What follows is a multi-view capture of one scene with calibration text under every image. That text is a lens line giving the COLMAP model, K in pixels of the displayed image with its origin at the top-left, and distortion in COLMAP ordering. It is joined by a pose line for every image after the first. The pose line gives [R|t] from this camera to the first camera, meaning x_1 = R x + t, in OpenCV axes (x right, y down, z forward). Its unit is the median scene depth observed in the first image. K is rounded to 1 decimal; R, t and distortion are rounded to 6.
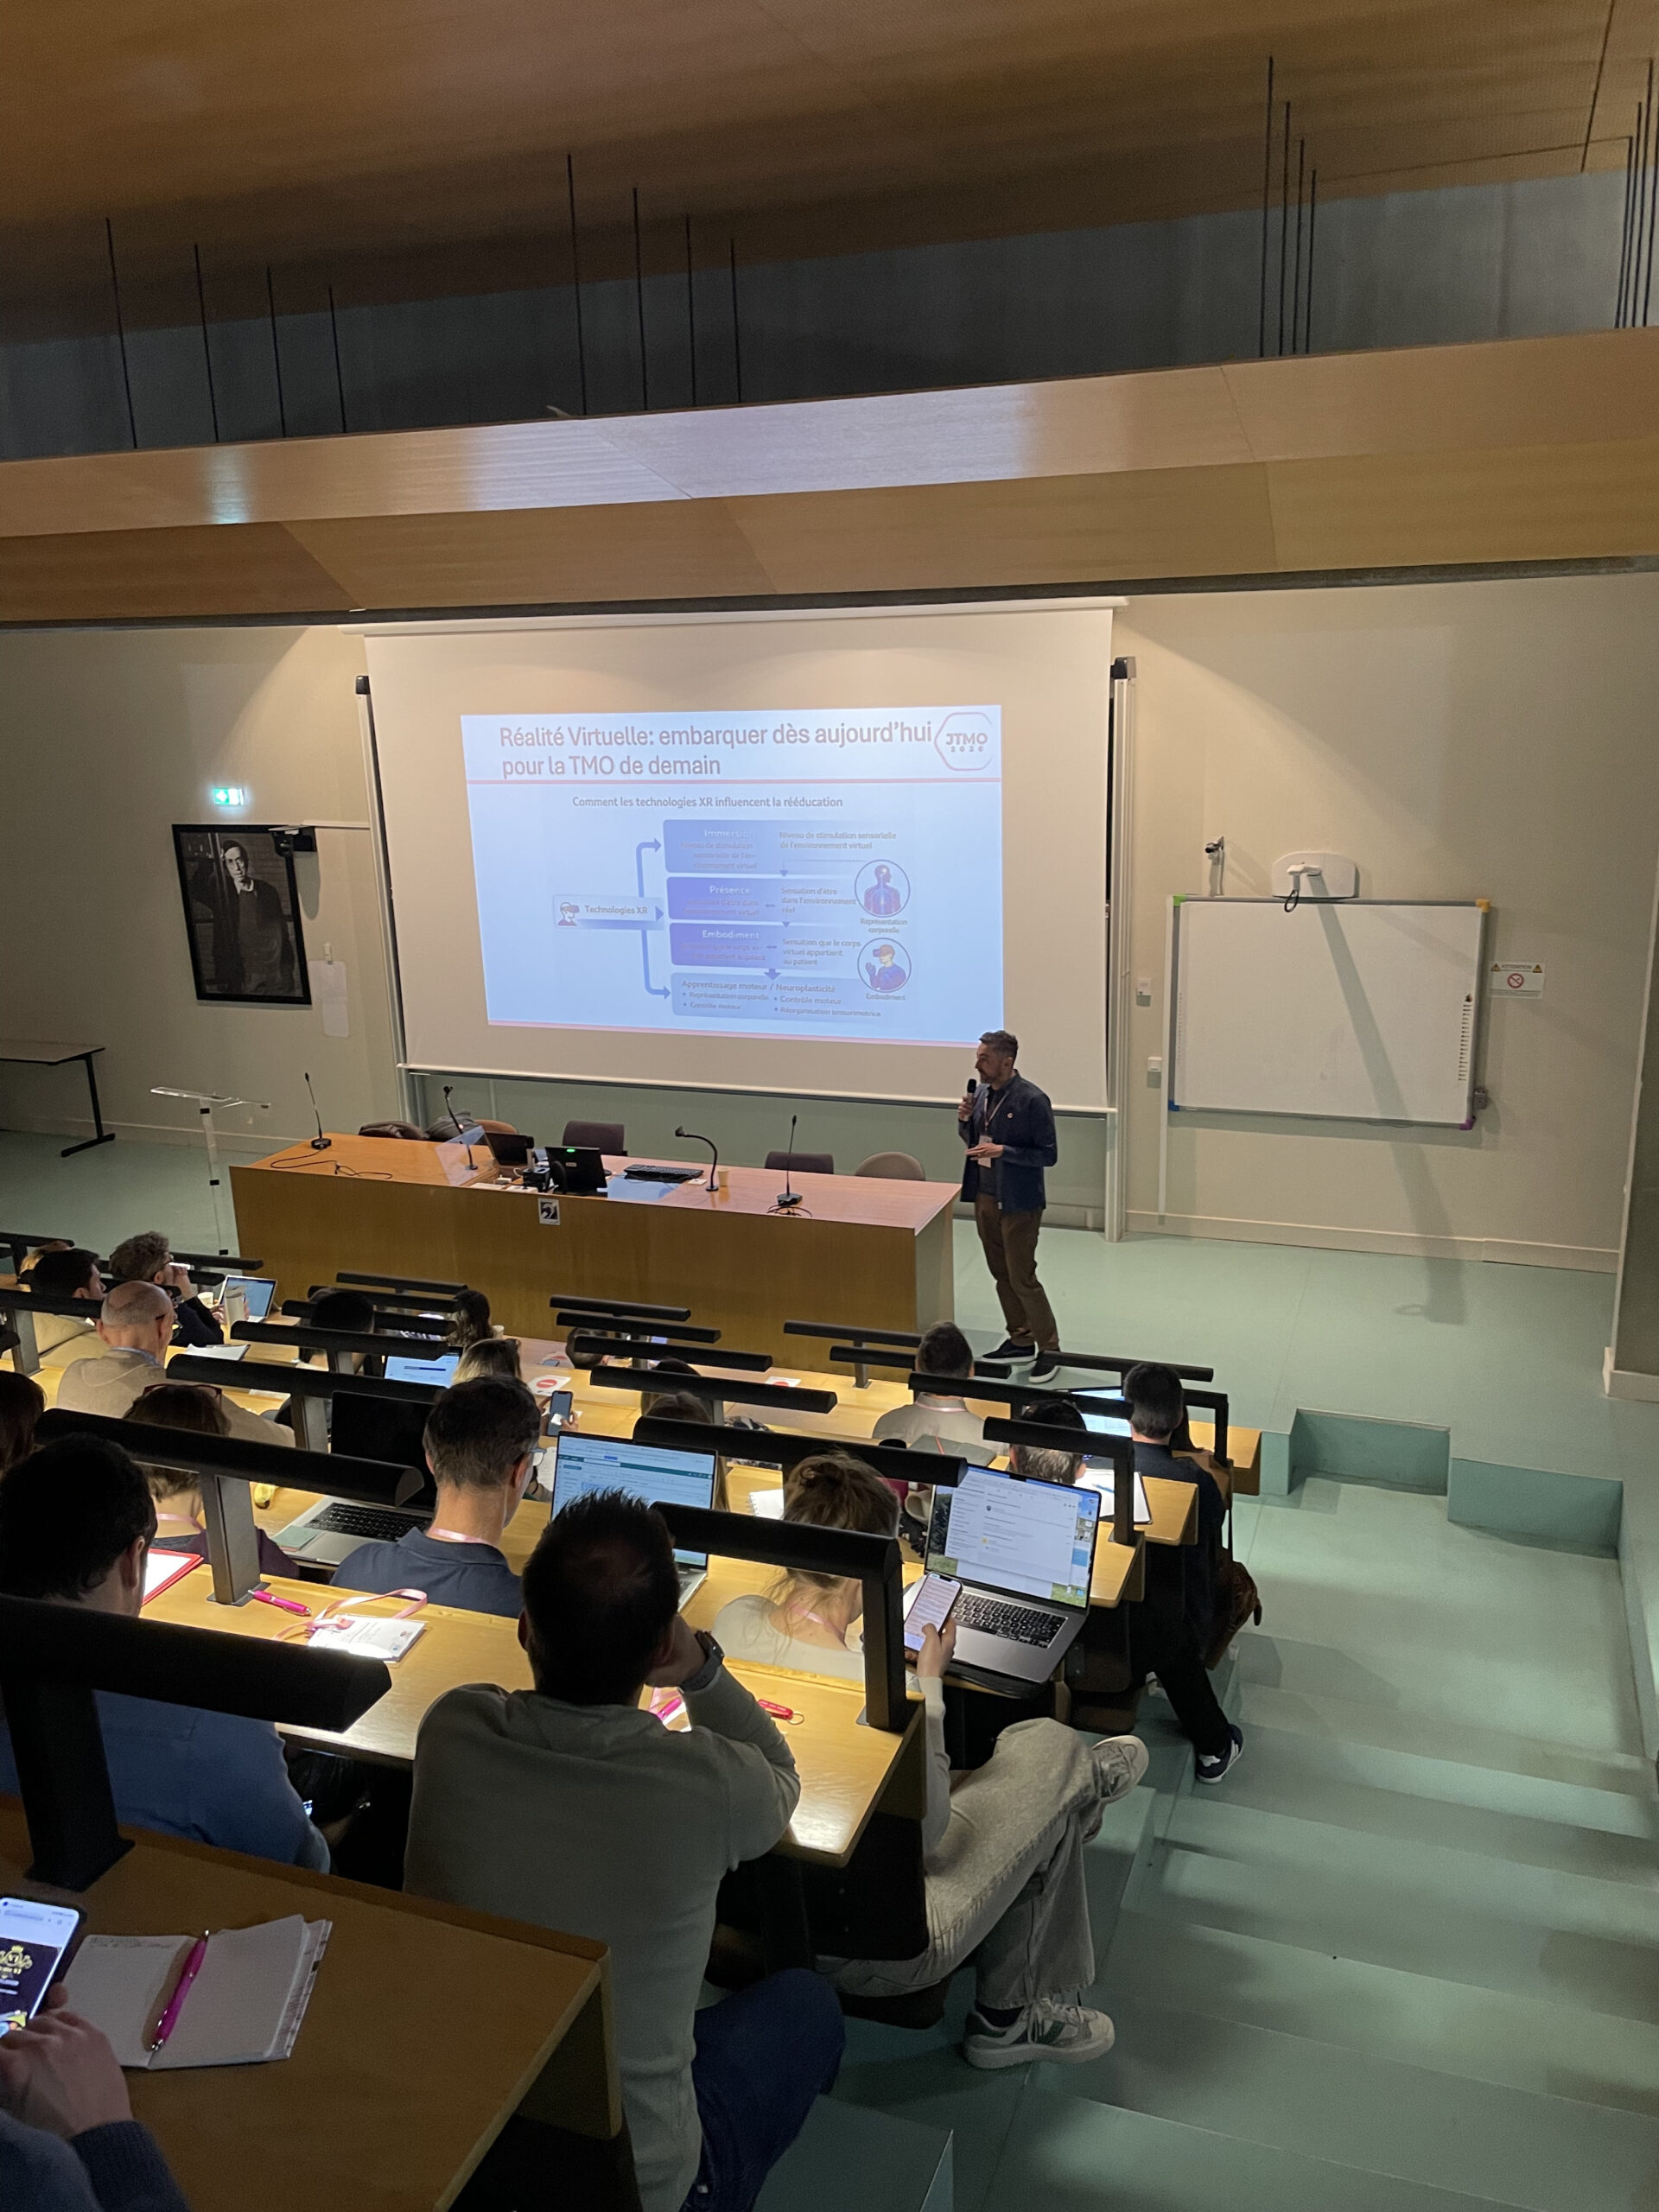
lens RADIAL K [[1679.7, 0, 834.6], [0, 1679.7, 1116.9], [0, 0, 1]] dist [0.070490, -0.096625]
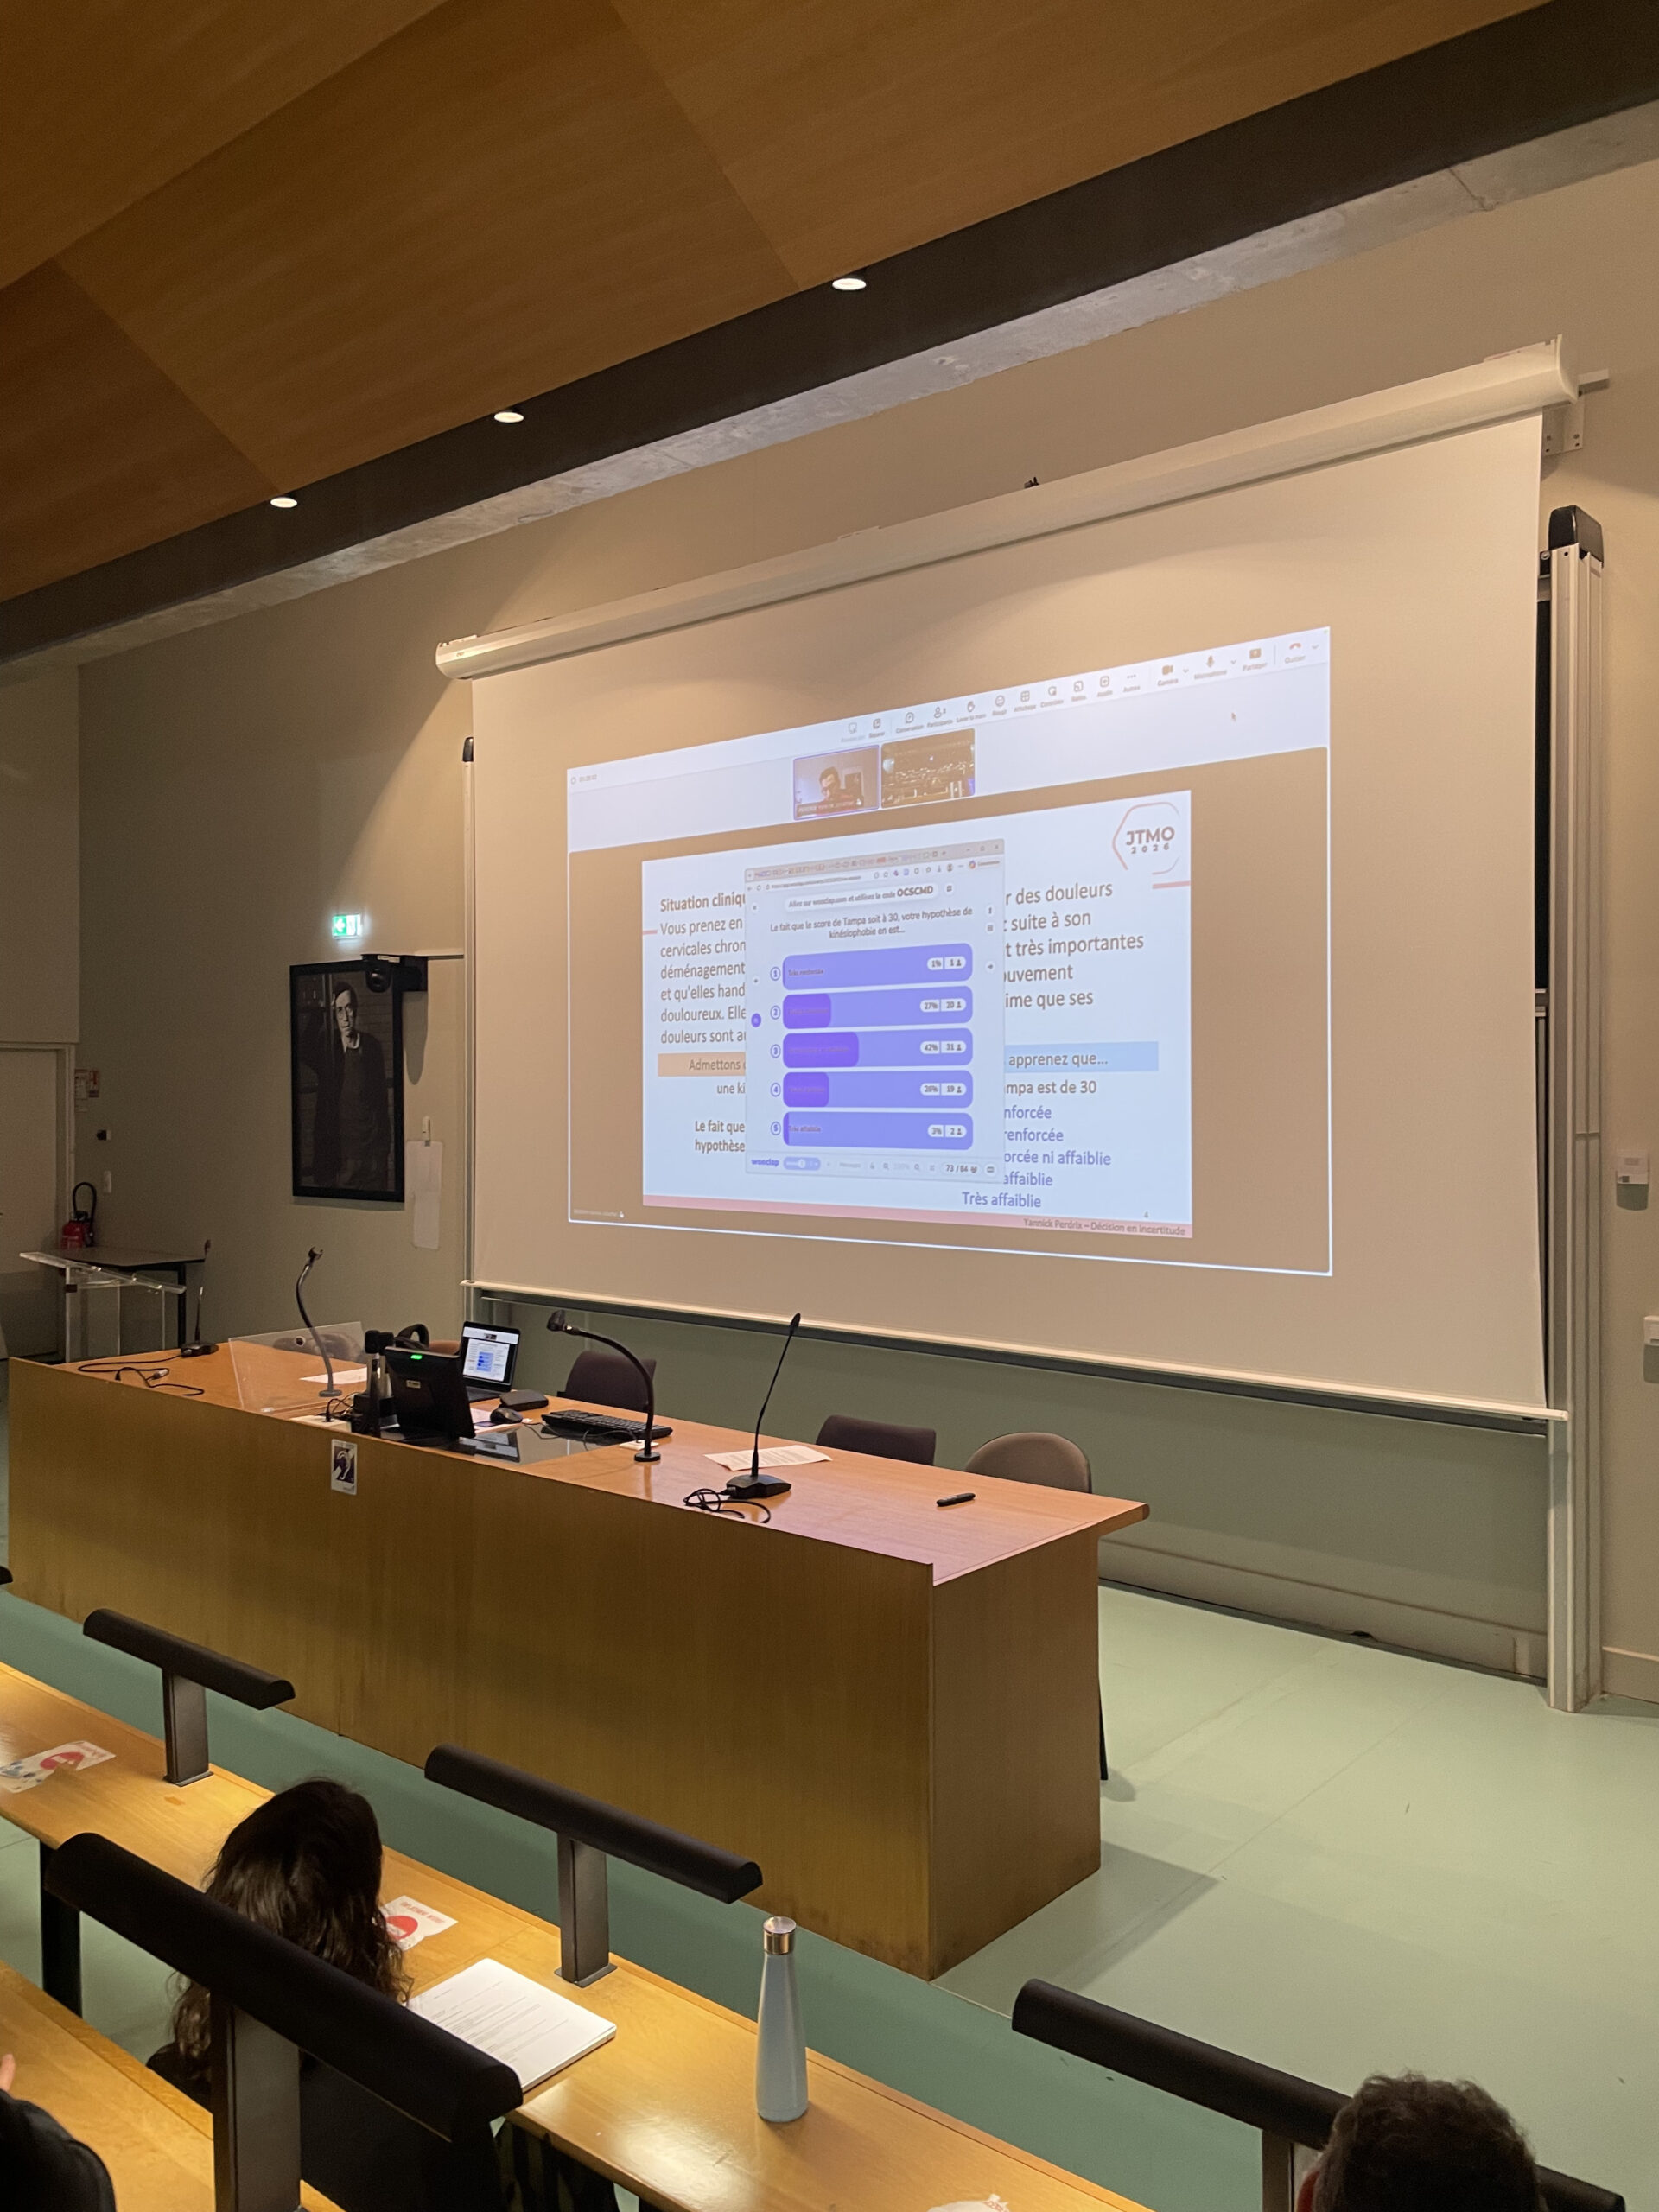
lens RADIAL K [[1679.7, 0, 849.4], [0, 1679.7, 1092.7], [0, 0, 1]] dist [0.070490, -0.096625]
pose [[0.942903, 0.030772, -0.331643, 0.131633], [-0.114021, 0.965382, -0.234601, 0.043400], [0.312943, 0.259020, 0.913770, 0.469508]]
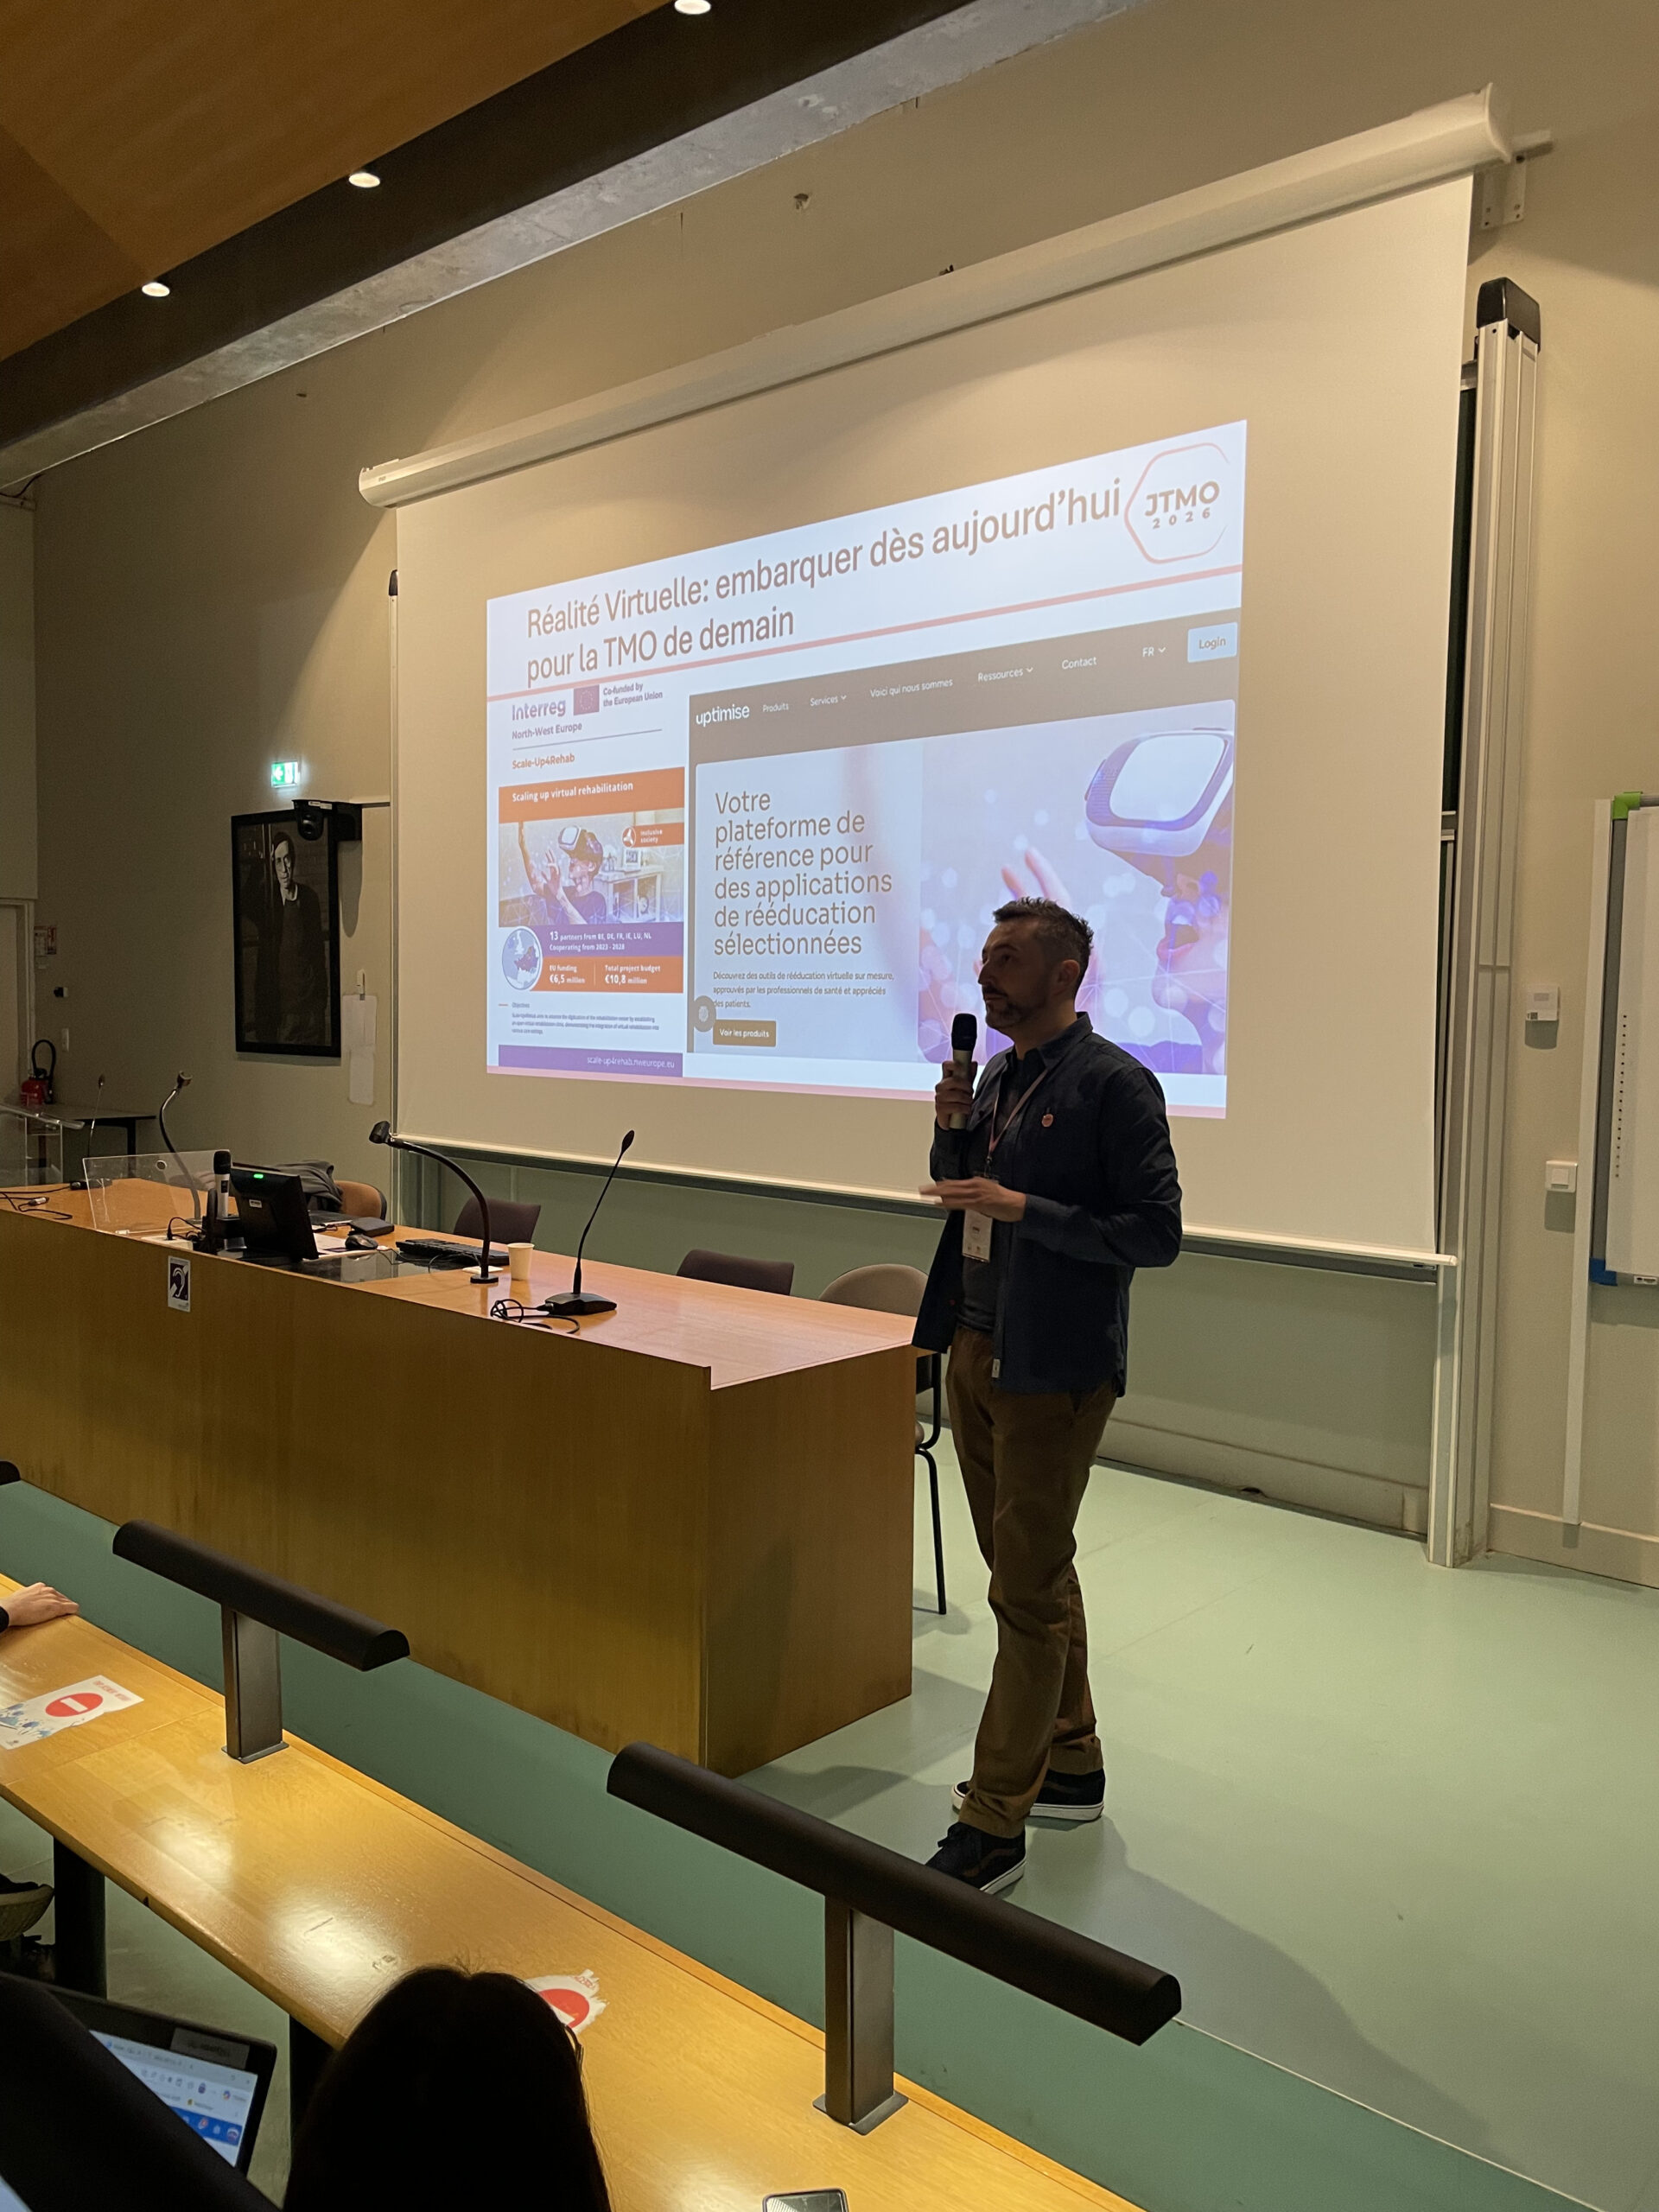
lens RADIAL K [[1679.7, 0, 835.8], [0, 1679.7, 1103.3], [0, 0, 1]] dist [0.070490, -0.096625]
pose [[0.930933, 0.068388, -0.358730, 0.171551], [-0.138274, 0.975181, -0.172923, 0.056293], [0.338001, 0.210583, 0.917284, 0.511592]]
